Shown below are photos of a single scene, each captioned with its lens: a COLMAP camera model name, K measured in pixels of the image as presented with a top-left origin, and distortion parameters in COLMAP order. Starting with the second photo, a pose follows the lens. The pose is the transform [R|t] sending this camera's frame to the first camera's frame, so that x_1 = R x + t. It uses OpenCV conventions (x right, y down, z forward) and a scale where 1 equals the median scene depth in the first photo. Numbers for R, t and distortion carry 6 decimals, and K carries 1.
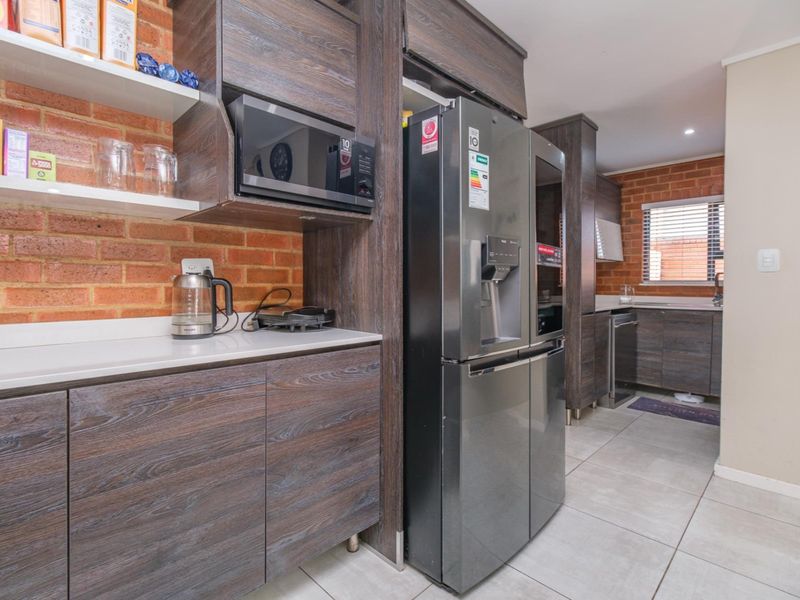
lens RADIAL K [[404.5, 0, 402.0], [0, 404.5, 286.0], [0, 0, 1]] dist [0.001016, 0.000370]
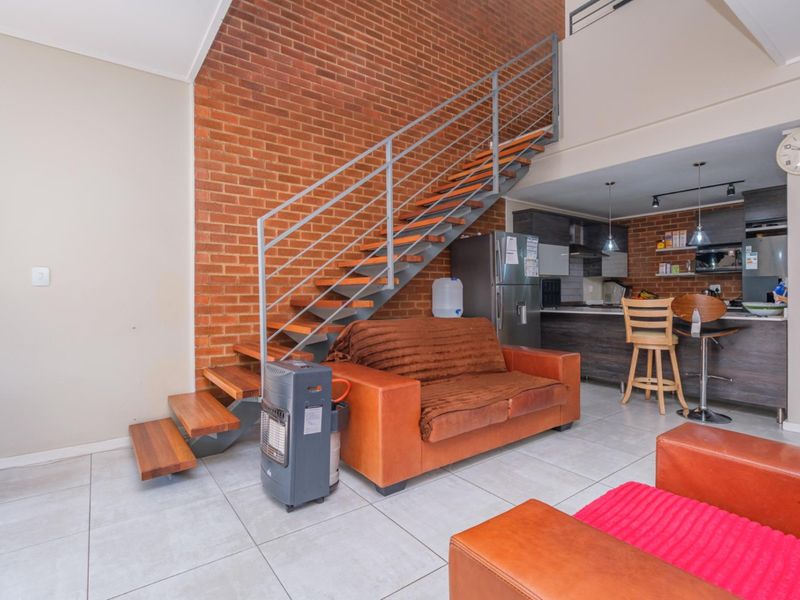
lens RADIAL K [[409.6, 0, 399.1], [0, 409.6, 291.6], [0, 0, 1]] dist [0.000769, 0.000829]
pose [[-0.147435, -0.007275, -0.989045, 3.829934], [-0.009441, 0.999938, -0.005947, 0.043649], [0.989027, 0.008461, -0.147495, -1.343869]]
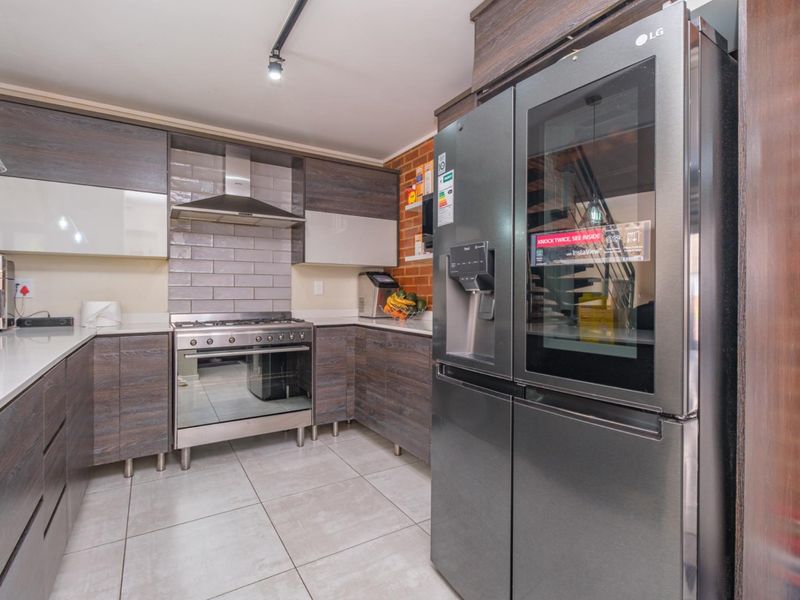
lens RADIAL K [[398.5, 0, 398.9], [0, 398.5, 296.9], [0, 0, 1]] dist [0.001676, 0.000171]
pose [[-0.224483, 0.001545, -0.974477, 1.190220], [-0.014394, 0.999884, 0.004901, -0.002723], [0.974372, 0.015127, -0.224435, 1.066780]]
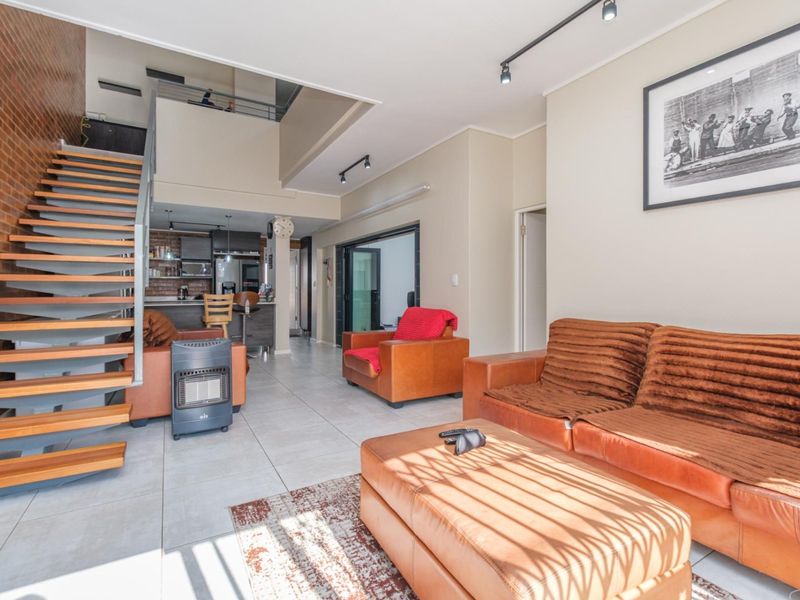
lens RADIAL K [[398.5, 0, 398.9], [0, 398.5, 296.9], [0, 0, 1]] dist [0.001676, 0.000171]
pose [[0.967106, 0.002849, -0.254357, 3.909857], [-0.002535, 0.999996, 0.001564, 0.072675], [0.254360, -0.000868, 0.967109, -3.681773]]
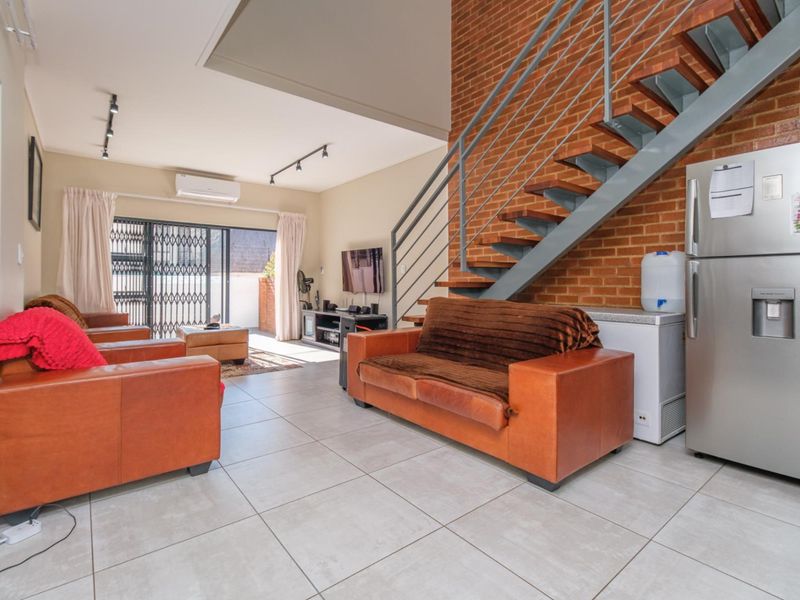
lens RADIAL K [[396.5, 0, 400.9], [0, 396.5, 276.8], [0, 0, 1]] dist [-0.000125, -0.000206]
pose [[-0.993553, -0.003349, 0.113316, 1.841476], [-0.003412, 0.999994, -0.000369, 0.047078], [-0.113314, -0.000753, -0.993559, 0.626229]]
